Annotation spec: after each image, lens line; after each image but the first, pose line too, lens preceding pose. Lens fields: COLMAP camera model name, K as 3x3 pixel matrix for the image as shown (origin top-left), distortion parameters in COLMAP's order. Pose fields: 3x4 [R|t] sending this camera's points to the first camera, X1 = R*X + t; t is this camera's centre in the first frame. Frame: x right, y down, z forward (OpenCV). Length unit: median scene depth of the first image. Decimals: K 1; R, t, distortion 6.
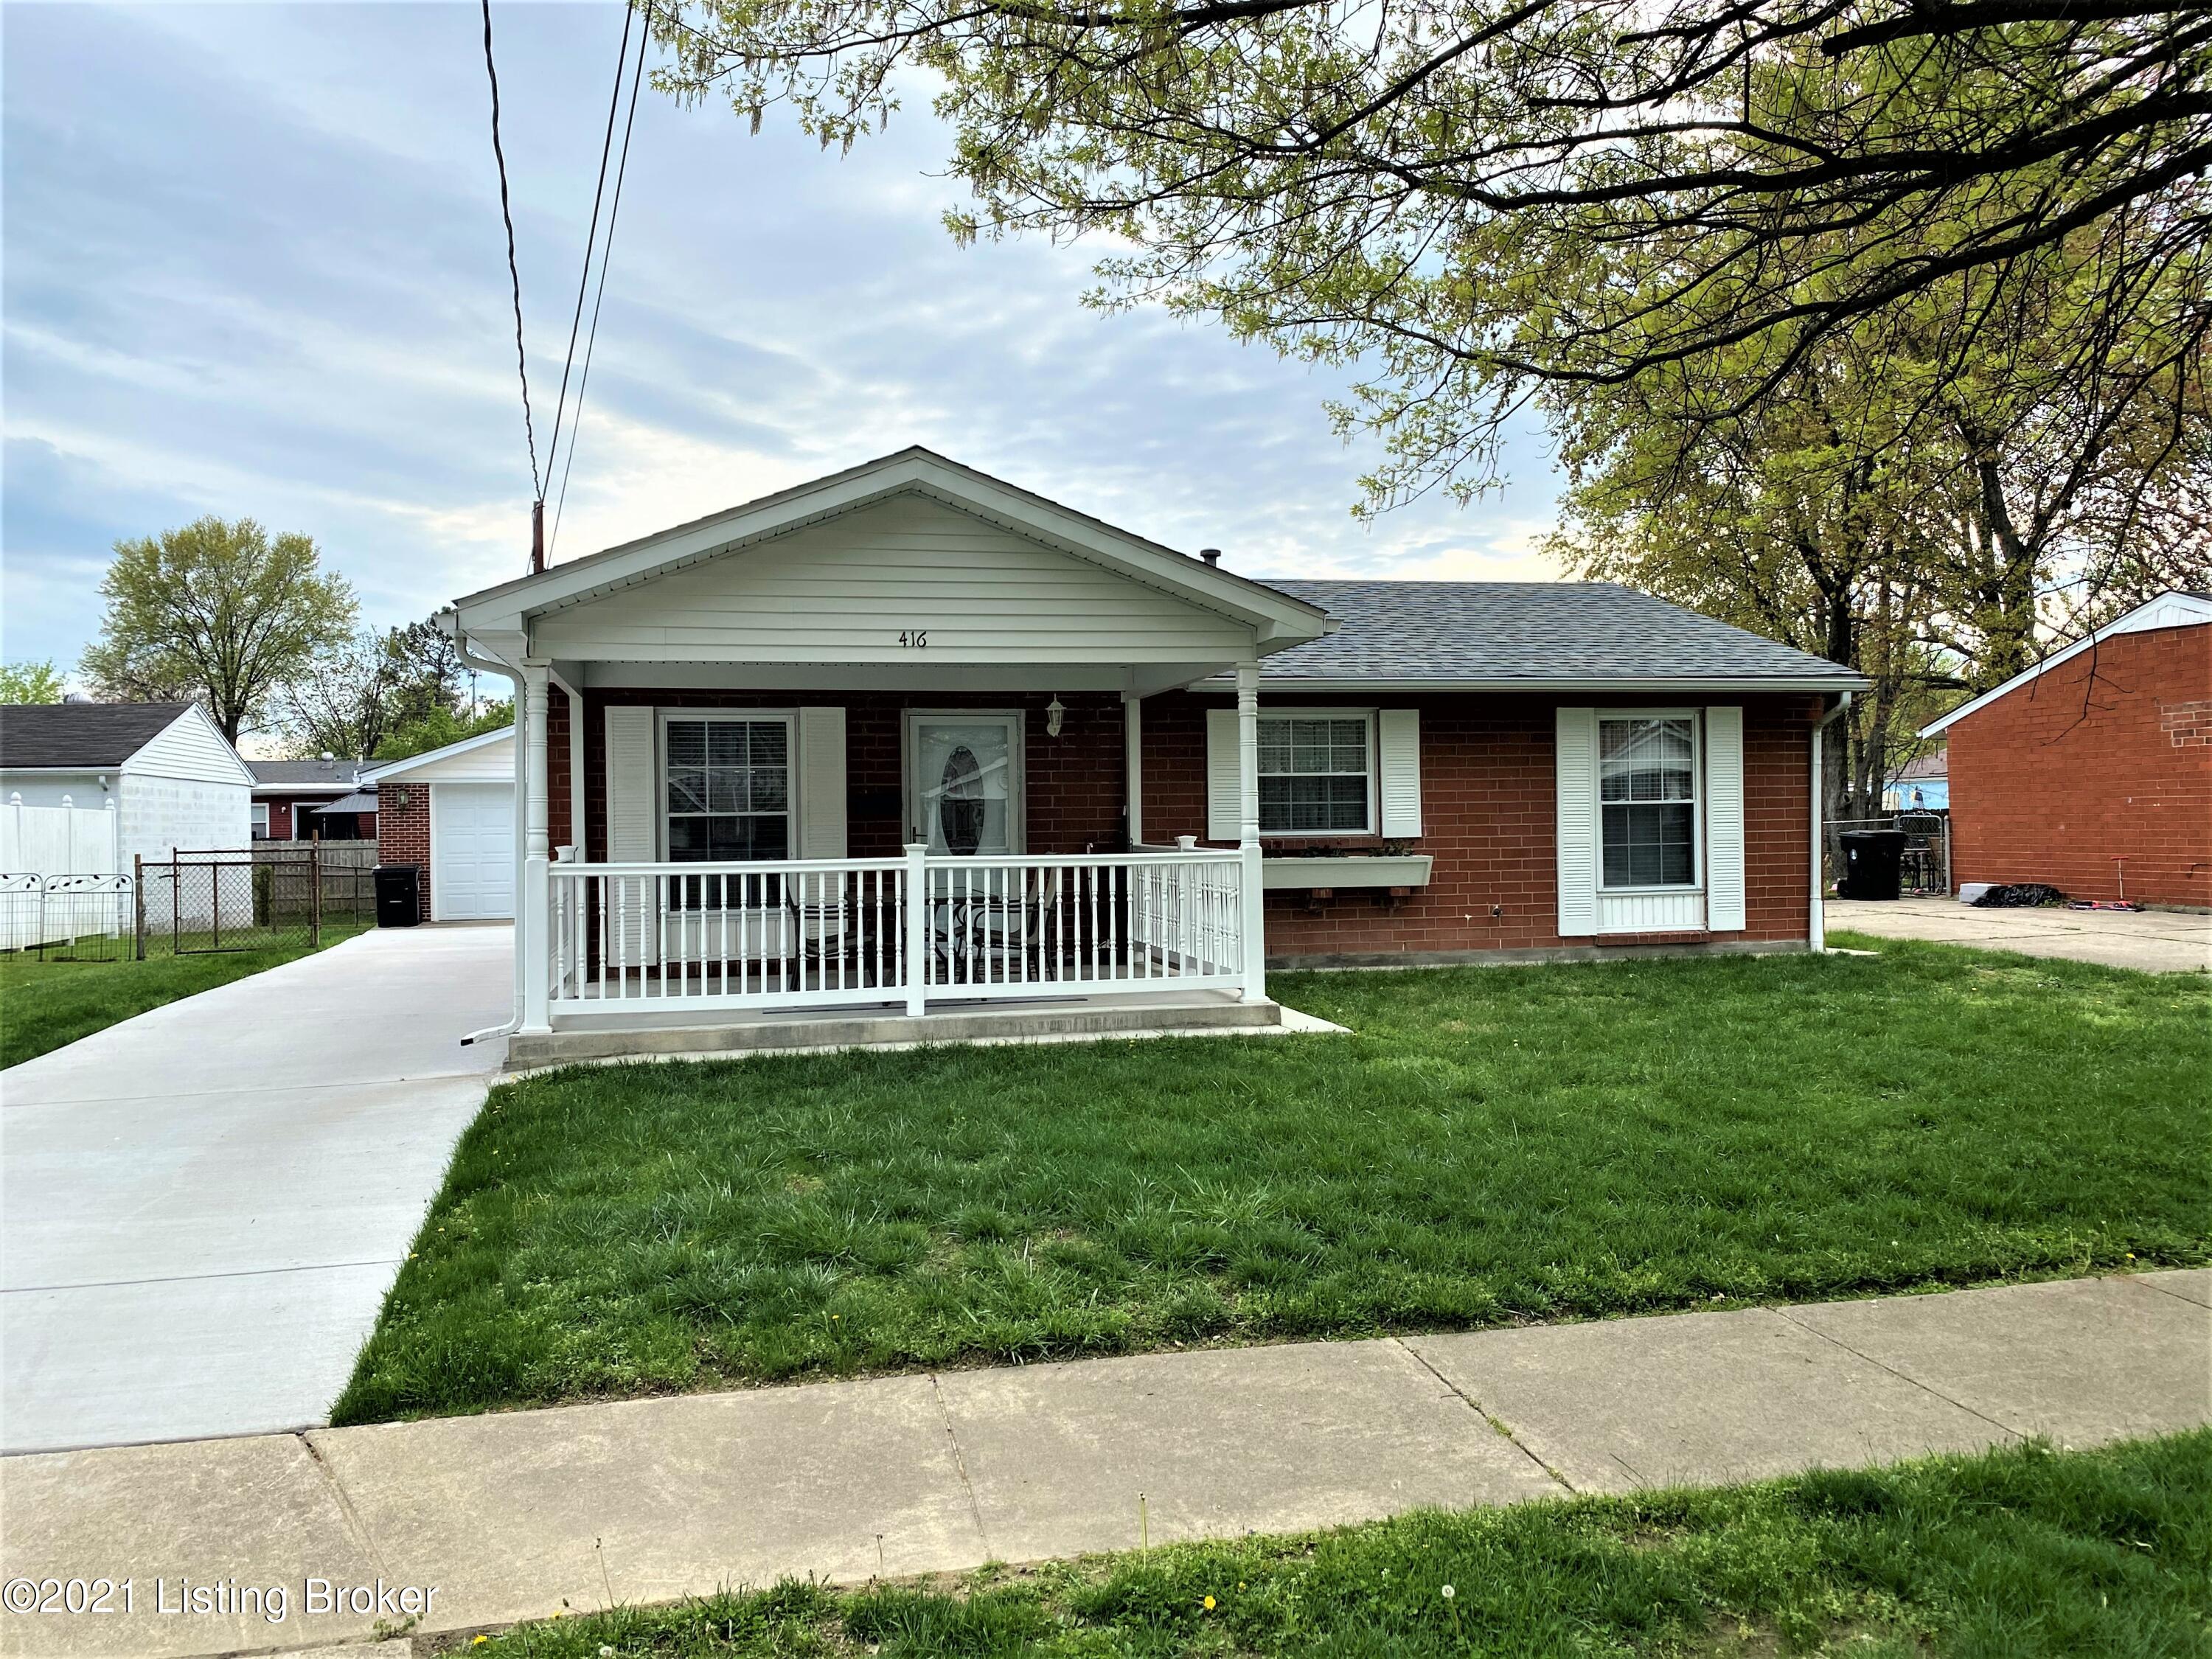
lens RADIAL K [[1675.9, 0, 1106.0], [0, 1675.9, 829.5], [0, 0, 1]] dist [0.049346, -0.065796]
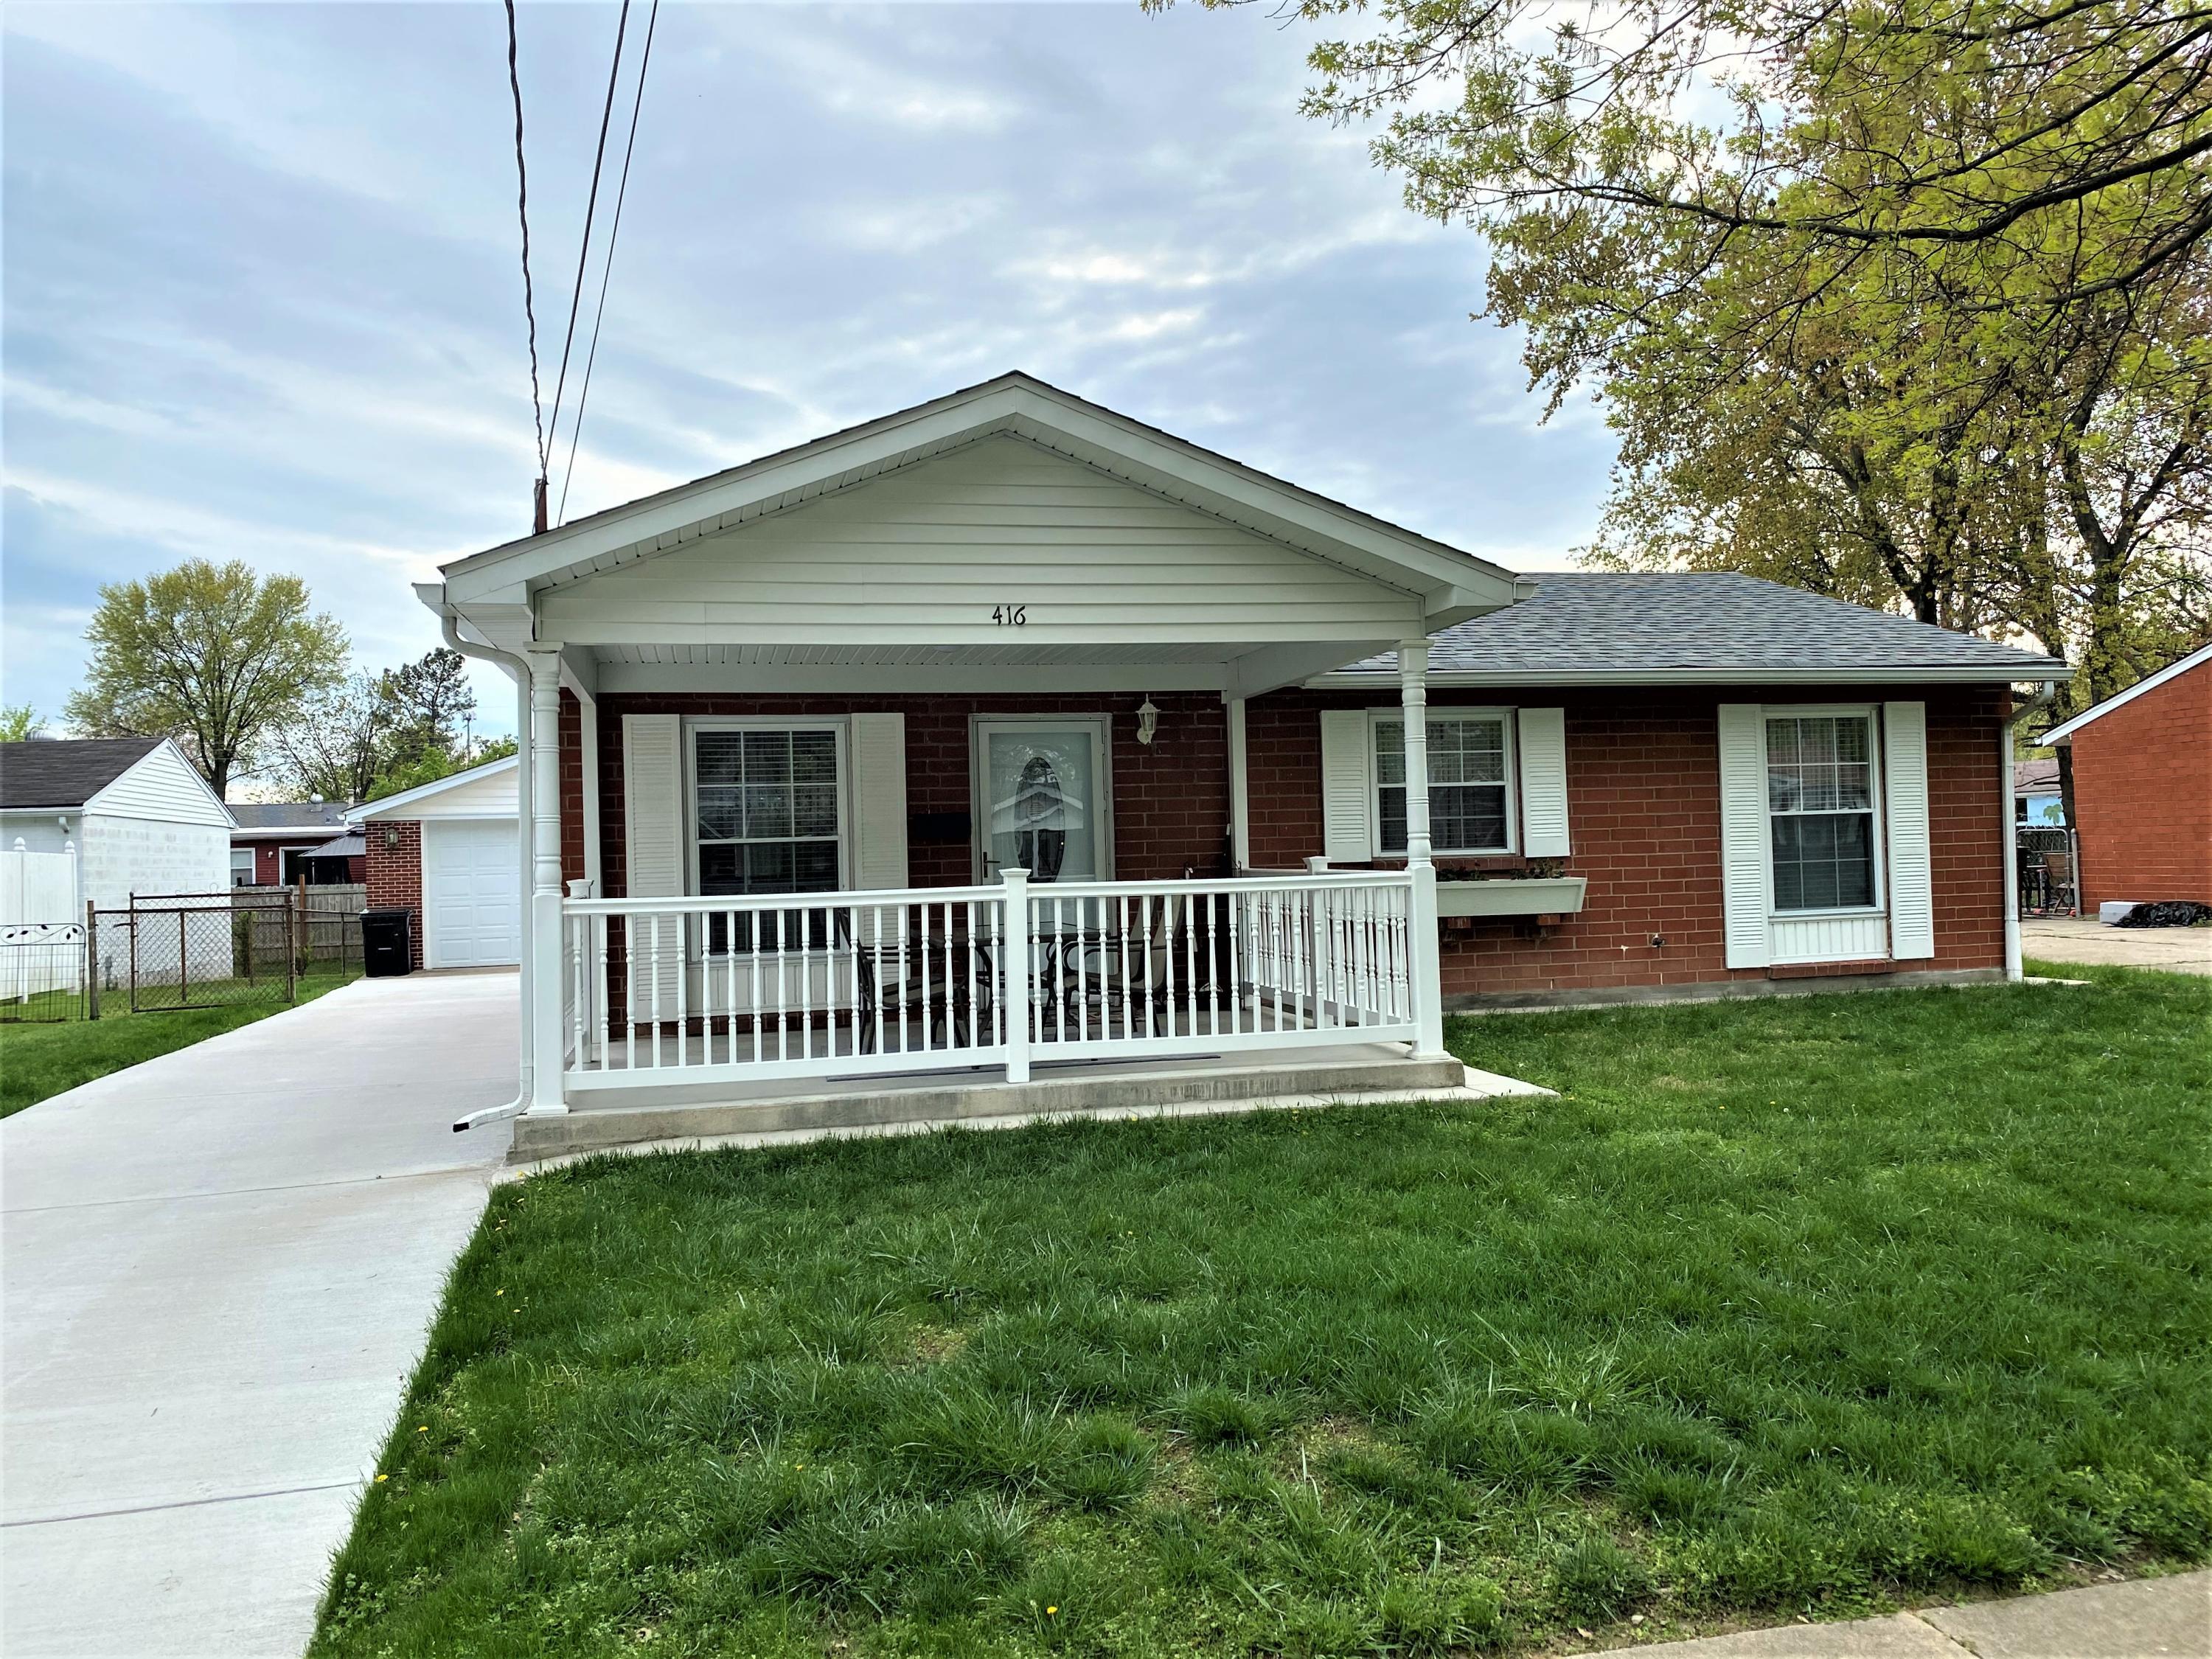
lens RADIAL K [[1655.7, 0, 1106.0], [0, 1655.7, 829.5], [0, 0, 1]] dist [0.038547, -0.036765]
pose [[0.999861, -0.015239, 0.006777, -0.059760], [0.015381, 0.999649, -0.021548, 0.006170], [-0.006446, 0.021650, 0.999745, 0.160692]]
